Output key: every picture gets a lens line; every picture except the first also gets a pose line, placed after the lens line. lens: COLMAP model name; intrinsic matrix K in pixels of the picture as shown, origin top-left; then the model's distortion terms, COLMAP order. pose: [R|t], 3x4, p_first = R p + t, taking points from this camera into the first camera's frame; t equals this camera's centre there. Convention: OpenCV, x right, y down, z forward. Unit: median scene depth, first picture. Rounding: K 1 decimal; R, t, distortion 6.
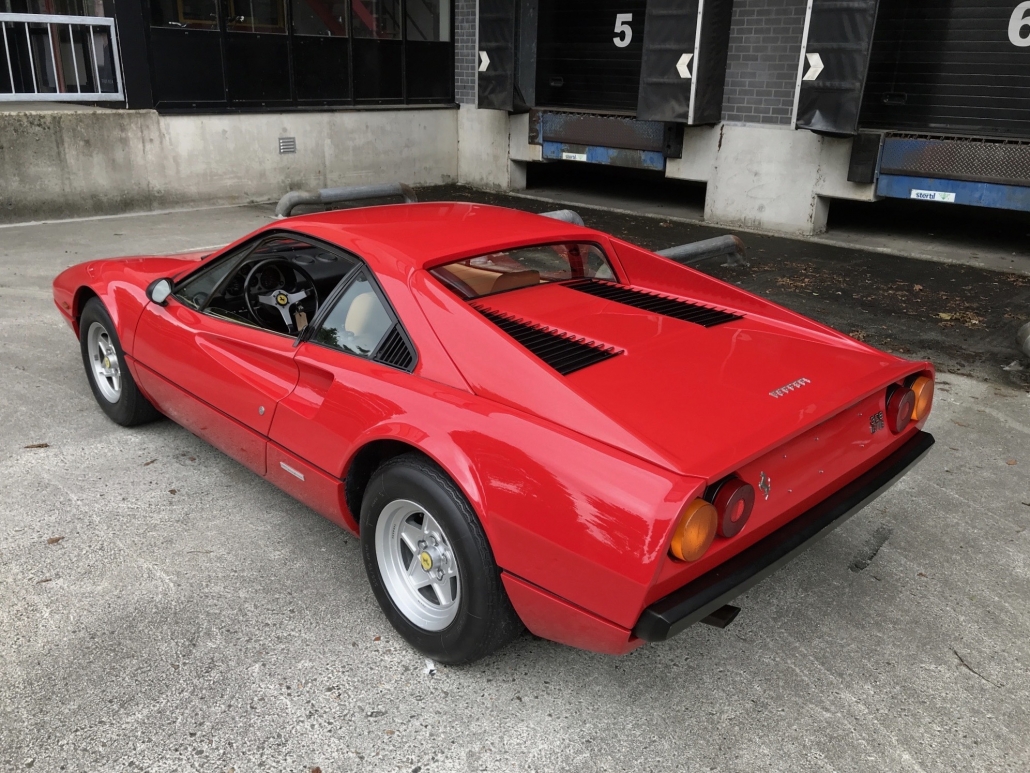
lens RADIAL K [[862.9, 0, 515.0], [0, 862.9, 386.5], [0, 0, 1]] dist [0.004652, 0.016532]
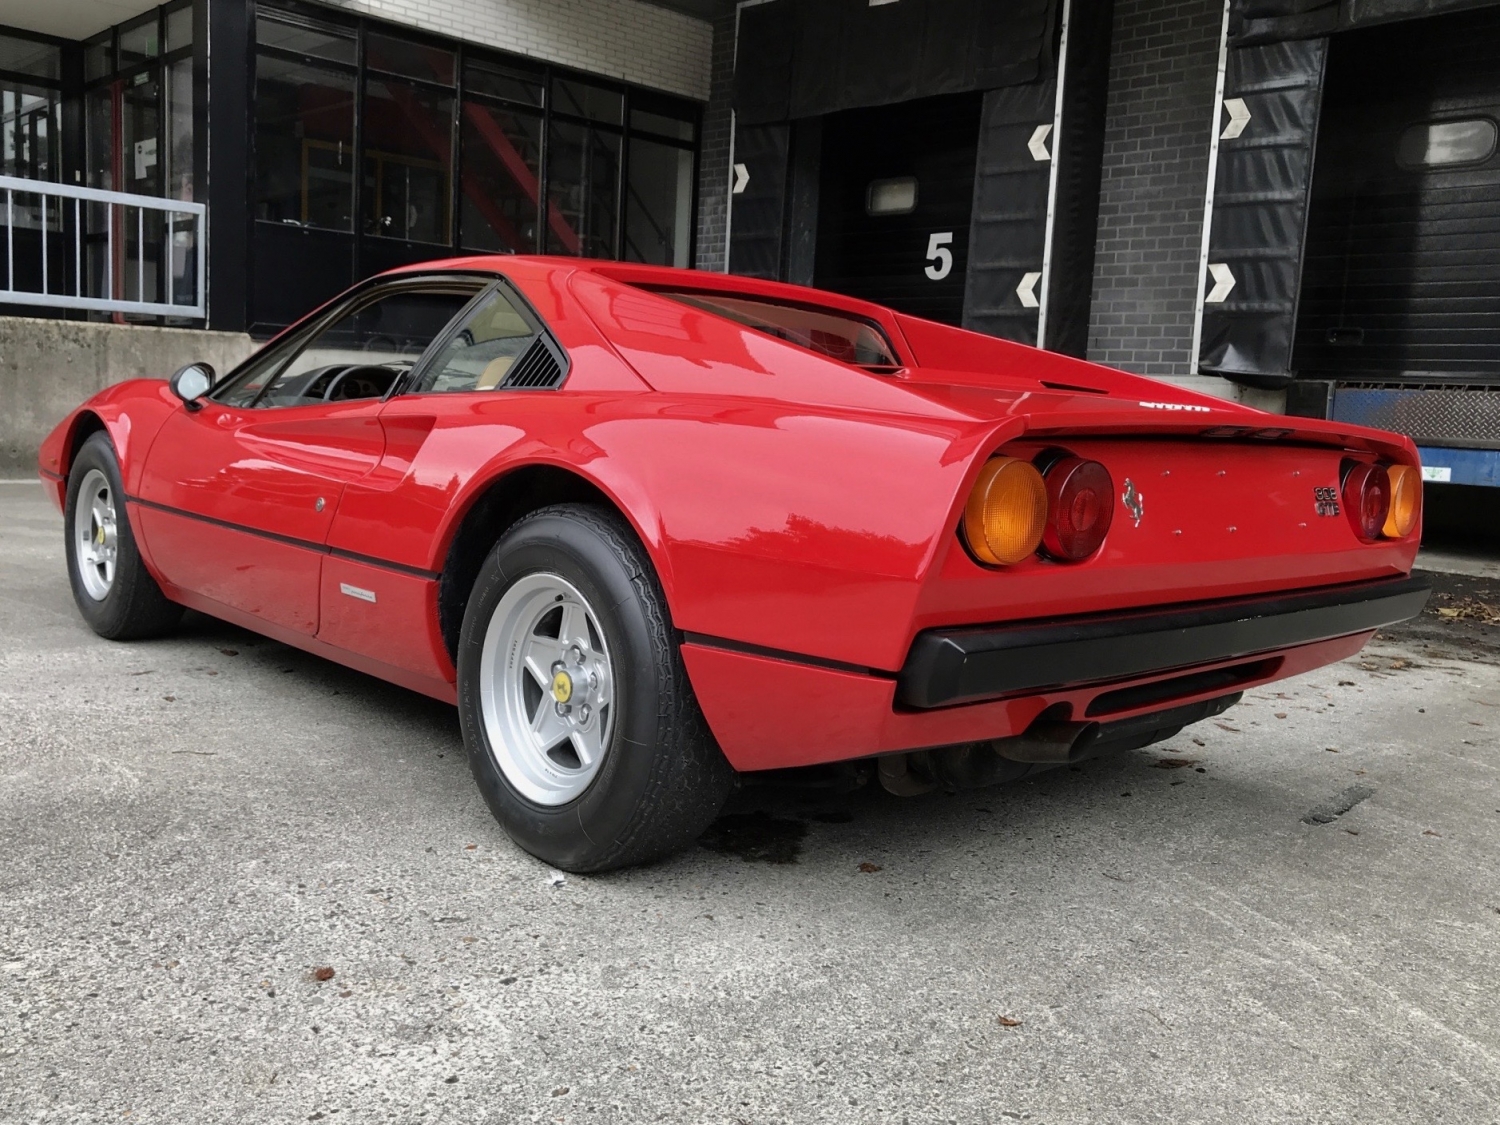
lens RADIAL K [[1336.8, 0, 750.0], [0, 1336.8, 562.5], [0, 0, 1]] dist [0.005094, 0.012482]
pose [[0.999227, 0.027794, -0.027816, 0.014556], [-0.033564, 0.971393, -0.235093, 0.100948], [0.020486, 0.235845, 0.971575, 0.031625]]
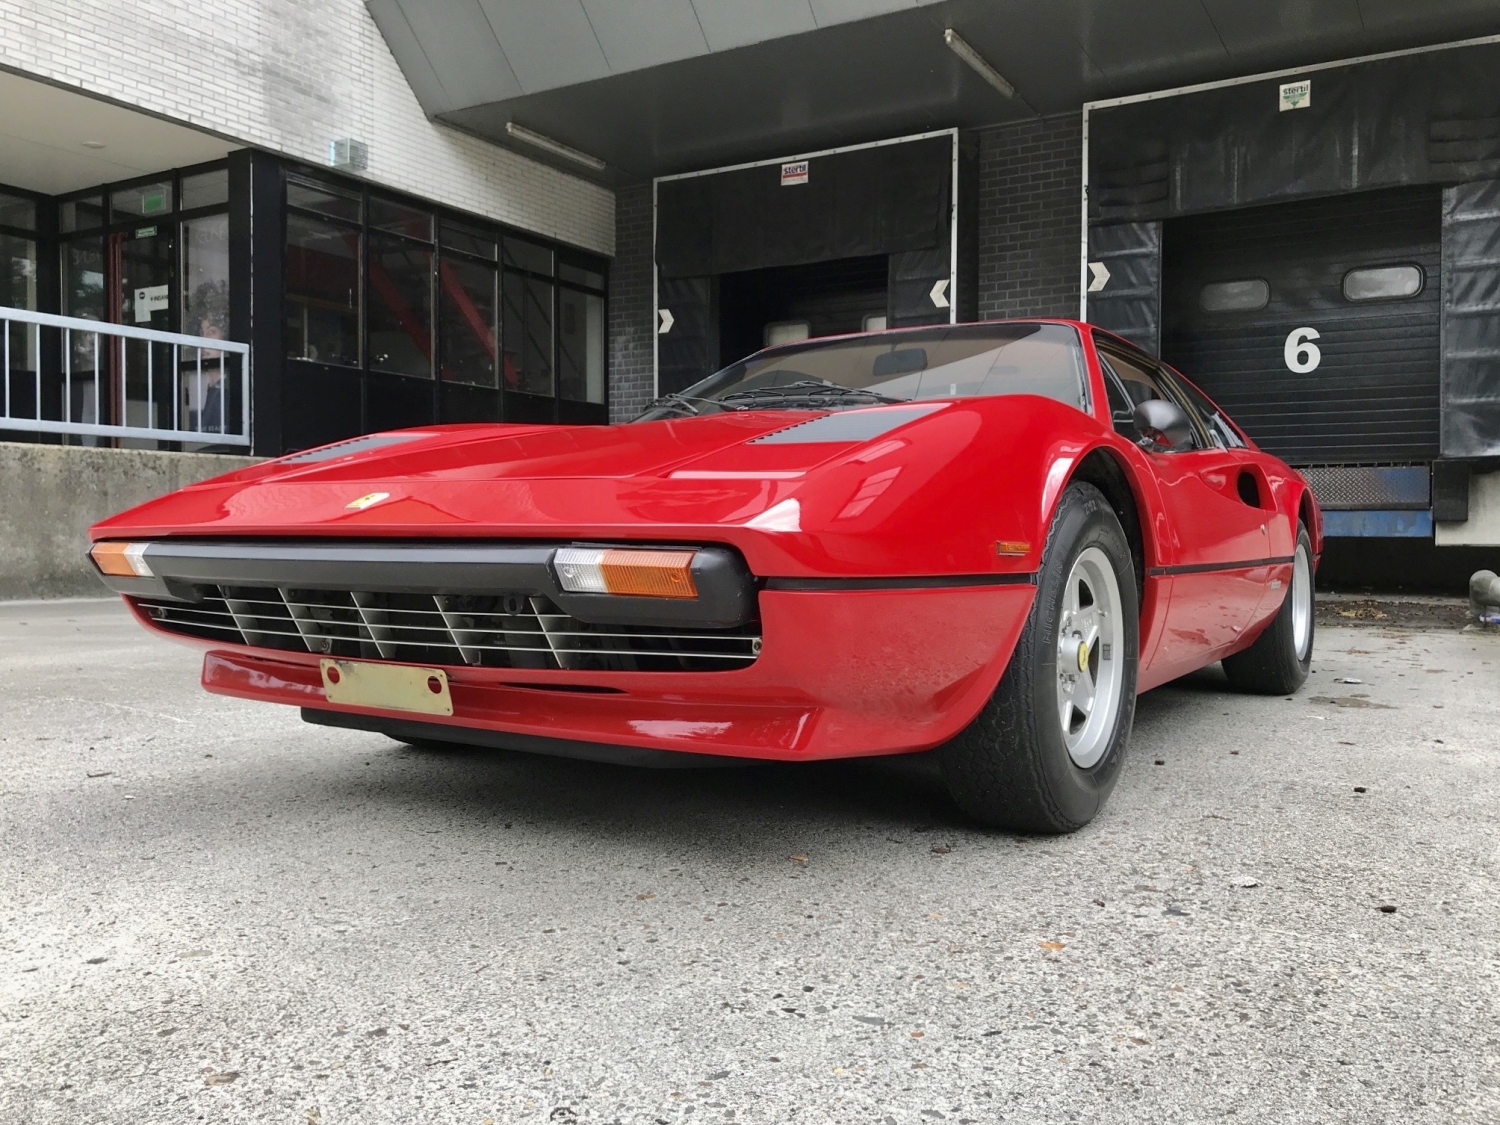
lens RADIAL K [[1256.6, 0, 750.0], [0, 1256.6, 562.5], [0, 0, 1]] dist [0.004652, 0.016532]
pose [[0.971164, -0.027601, 0.236808, -0.324425], [0.102875, 0.944560, -0.311805, 0.166294], [-0.215074, 0.327175, 0.920163, -0.069824]]
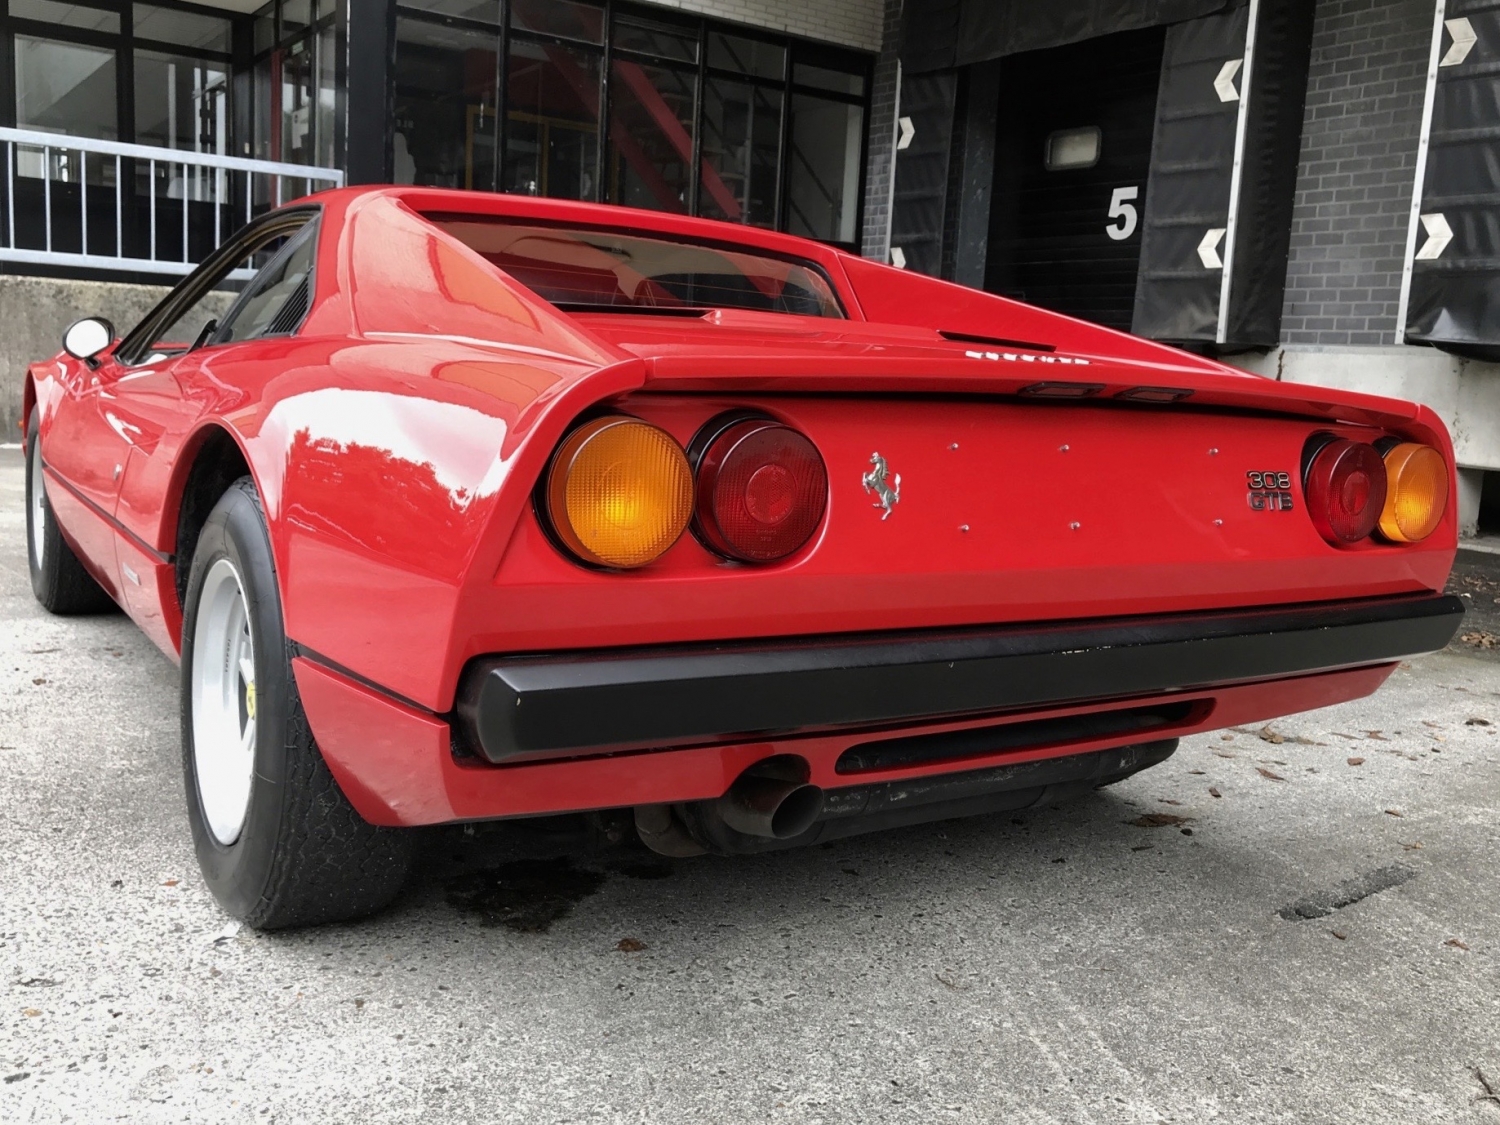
lens RADIAL K [[1369.1, 0, 747.8], [0, 1369.1, 561.4], [0, 0, 1]] dist [-0.003372, 0.025011]
pose [[0.977831, 0.057130, -0.201454, 0.096546], [-0.100286, 0.972320, -0.211035, 0.080041], [0.183821, 0.226559, 0.956494, 0.094440]]
